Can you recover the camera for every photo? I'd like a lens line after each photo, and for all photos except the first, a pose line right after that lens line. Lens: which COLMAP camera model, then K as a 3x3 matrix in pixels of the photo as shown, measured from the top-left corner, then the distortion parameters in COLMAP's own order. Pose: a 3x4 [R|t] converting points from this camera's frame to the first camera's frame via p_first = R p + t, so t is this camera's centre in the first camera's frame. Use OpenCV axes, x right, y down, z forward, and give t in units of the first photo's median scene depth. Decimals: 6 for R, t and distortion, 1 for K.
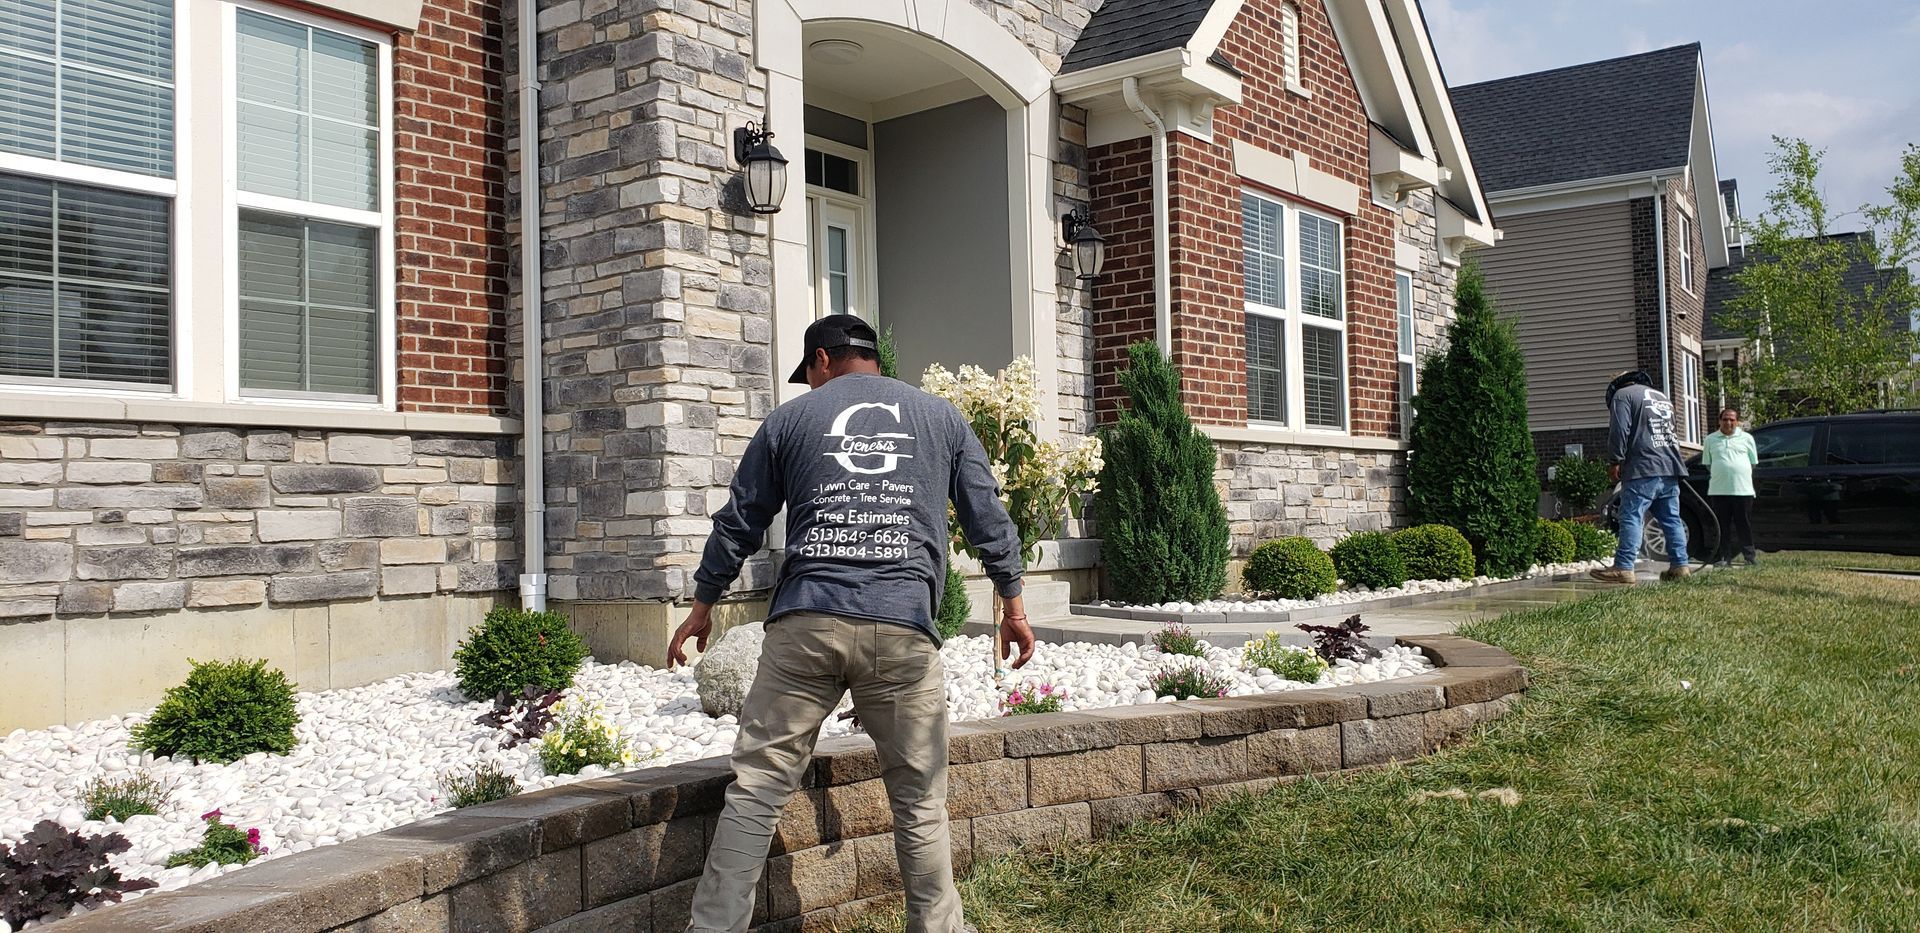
lens RADIAL K [[1453.9, 0, 960.0], [0, 1453.9, 466.5], [0, 0, 1]] dist [0.013938, -0.005319]
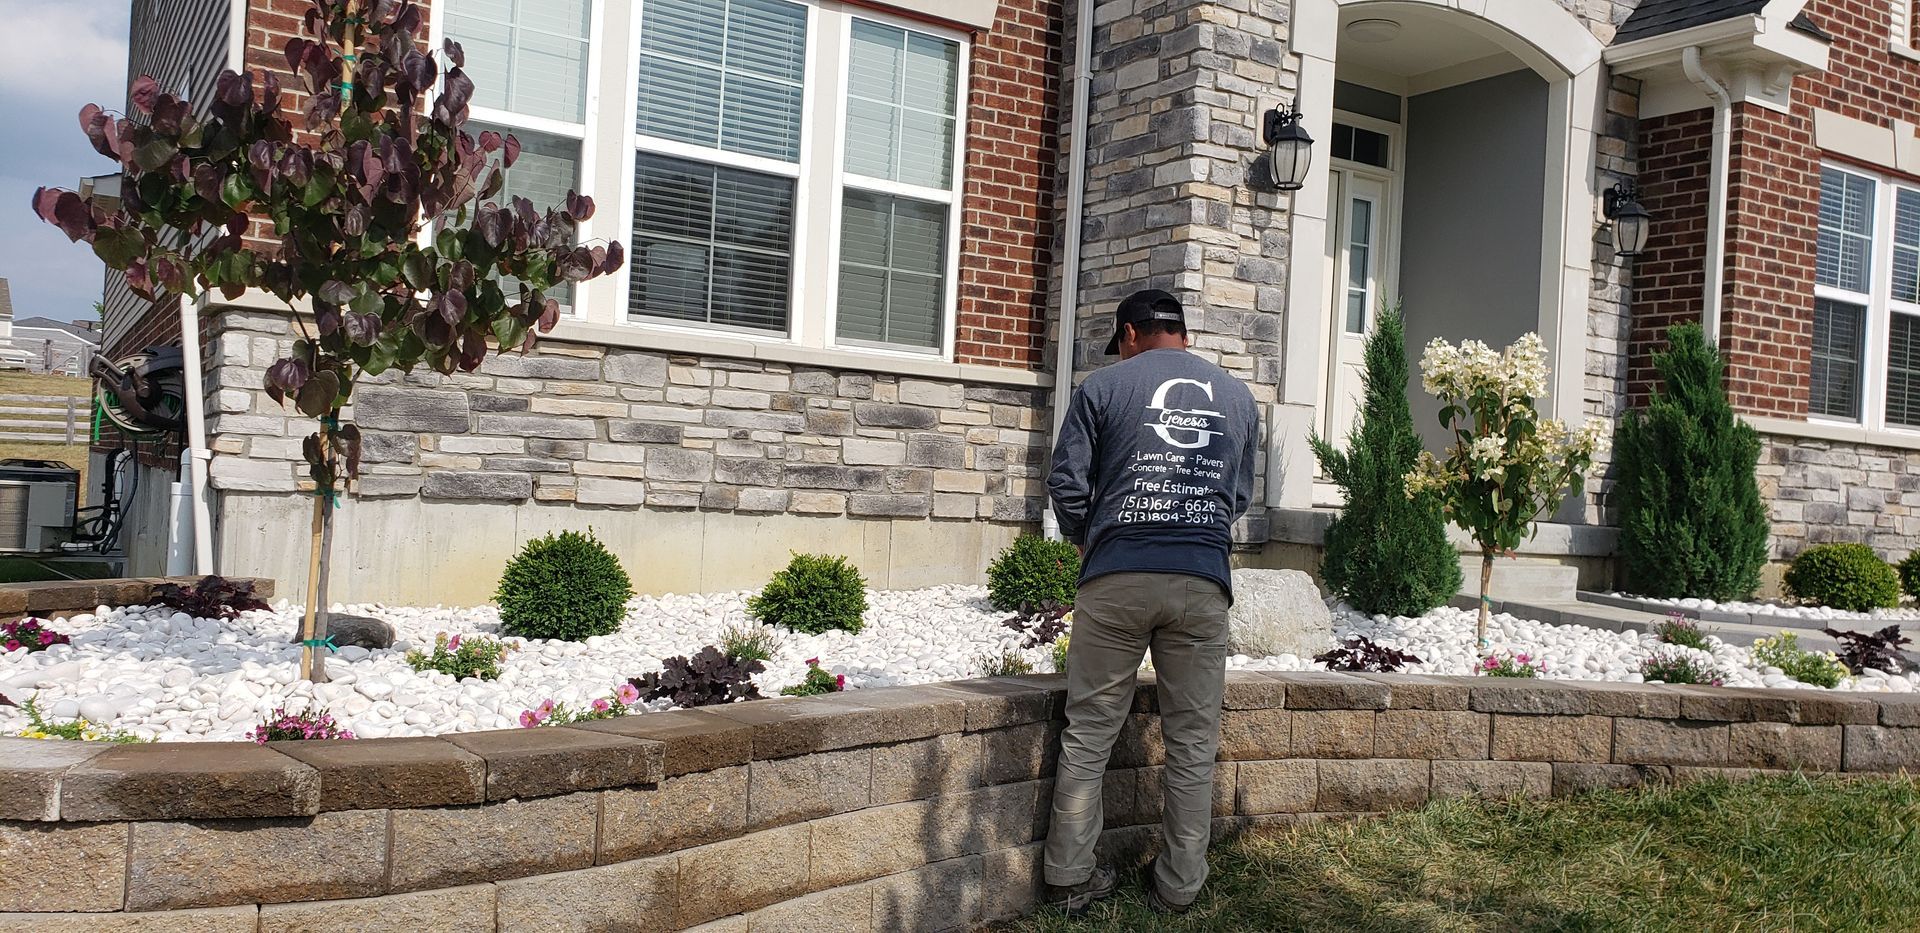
lens RADIAL K [[1410.6, 0, 953.9], [0, 1410.6, 495.1], [0, 0, 1]] dist [0.110475, -0.145059]
pose [[0.934334, 0.080564, -0.347173, 0.018852], [-0.064779, 0.996279, 0.056856, 0.004274], [0.350462, -0.030633, 0.936076, -0.073526]]
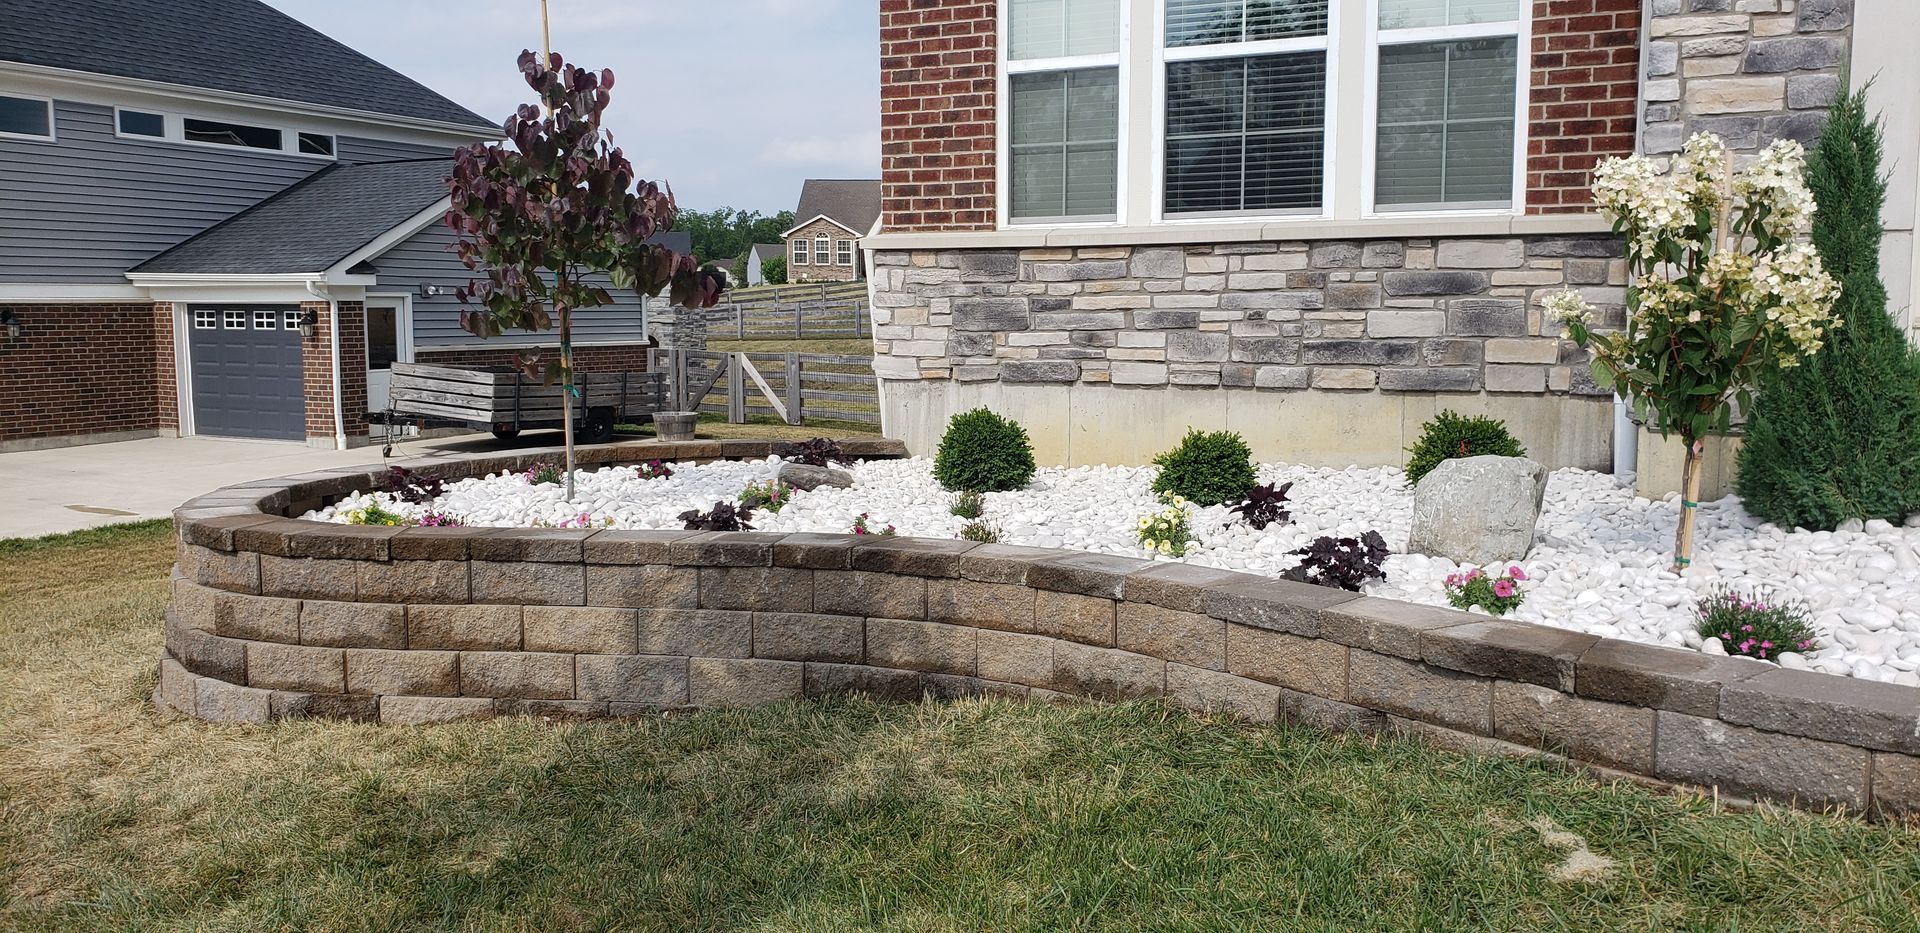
lens RADIAL K [[1450.5, 0, 963.6], [0, 1450.5, 518.5], [0, 0, 1]] dist [-0.002106, -0.098258]
pose [[0.189776, 0.168432, -0.967272, 0.586158], [0.041826, 0.982894, 0.179358, -0.027312], [0.980936, -0.074495, 0.179485, 0.424038]]
